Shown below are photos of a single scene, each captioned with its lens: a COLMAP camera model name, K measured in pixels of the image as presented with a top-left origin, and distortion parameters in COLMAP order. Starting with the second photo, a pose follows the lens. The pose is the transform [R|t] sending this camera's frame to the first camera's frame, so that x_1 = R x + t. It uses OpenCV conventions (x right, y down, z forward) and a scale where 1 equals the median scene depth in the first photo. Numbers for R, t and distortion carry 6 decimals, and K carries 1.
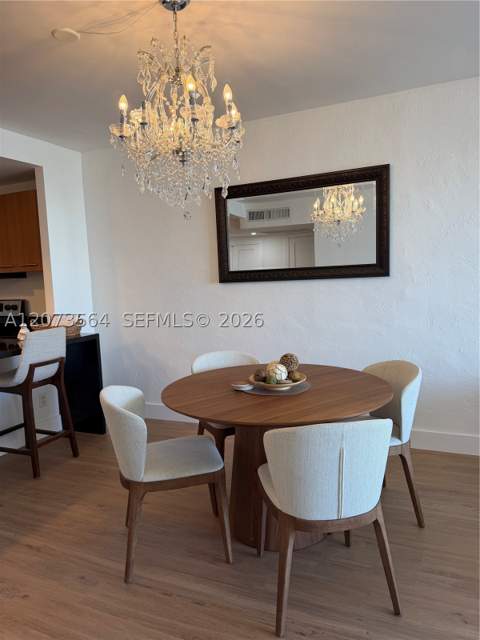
lens RADIAL K [[454.3, 0, 240.2], [0, 454.3, 322.0], [0, 0, 1]] dist [0.010634, 0.000570]
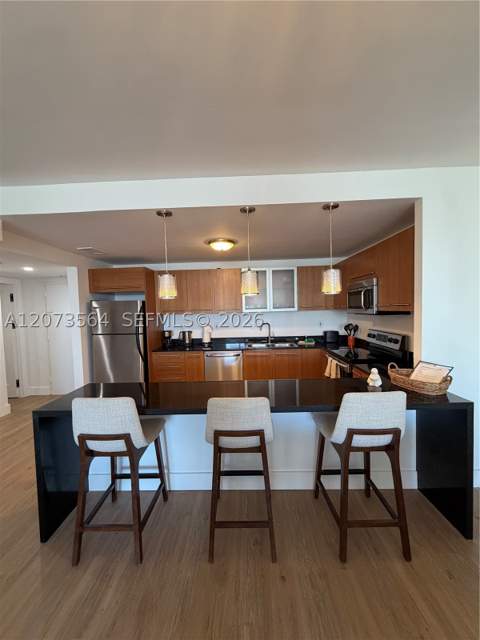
lens RADIAL K [[257.2, 0, 240.0], [0, 257.2, 320.0], [0, 0, 1]] dist [-0.002492, -0.000407]
pose [[0.377461, 0.069605, -0.923406, -0.099057], [-0.081607, 0.995792, 0.041703, -0.105806], [0.922423, 0.059615, 0.381553, 0.572200]]
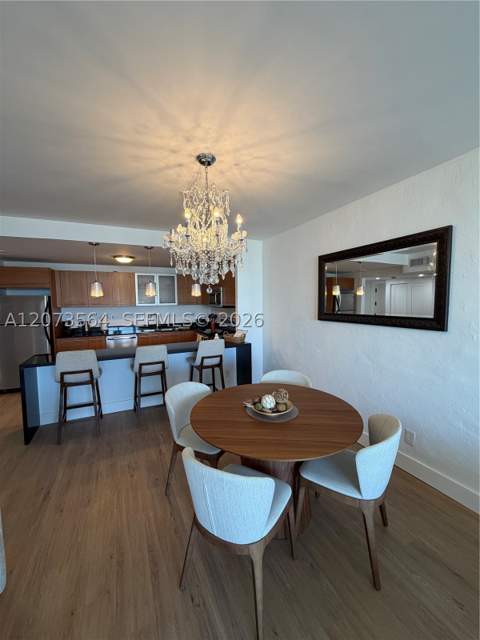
lens RADIAL K [[257.2, 0, 240.0], [0, 257.2, 320.0], [0, 0, 1]] dist [-0.002492, -0.000407]
pose [[0.751991, 0.081286, -0.654142, 0.352339], [-0.083769, 0.996106, 0.027481, -0.103429], [0.653829, 0.034131, 0.755872, 0.242880]]
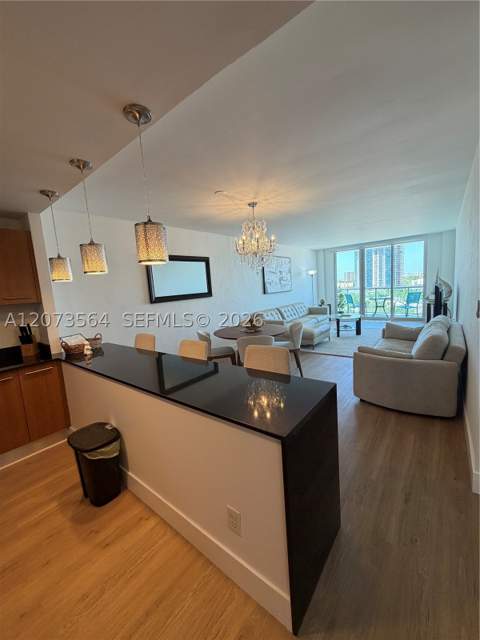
lens RADIAL K [[253.9, 0, 240.0], [0, 253.9, 318.5], [0, 0, 1]] dist [-0.000468, 0.000003]
pose [[0.252006, -0.102230, 0.962311, -1.131549], [0.159416, 0.985205, 0.062915, -0.038314], [-0.954505, 0.137552, 0.264575, 0.435025]]
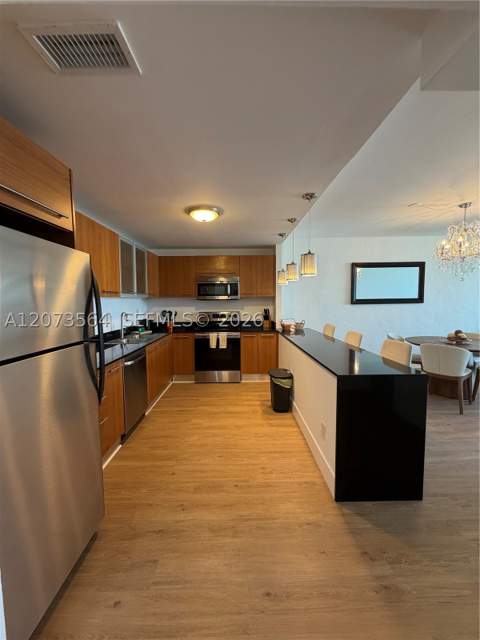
lens RADIAL K [[253.9, 0, 240.0], [0, 253.9, 318.5], [0, 0, 1]] dist [-0.000468, 0.000003]
pose [[0.909370, -0.002464, 0.415981, -1.244473], [0.019071, 0.999178, -0.035773, 0.021360], [-0.415551, 0.040465, 0.908669, 0.100216]]
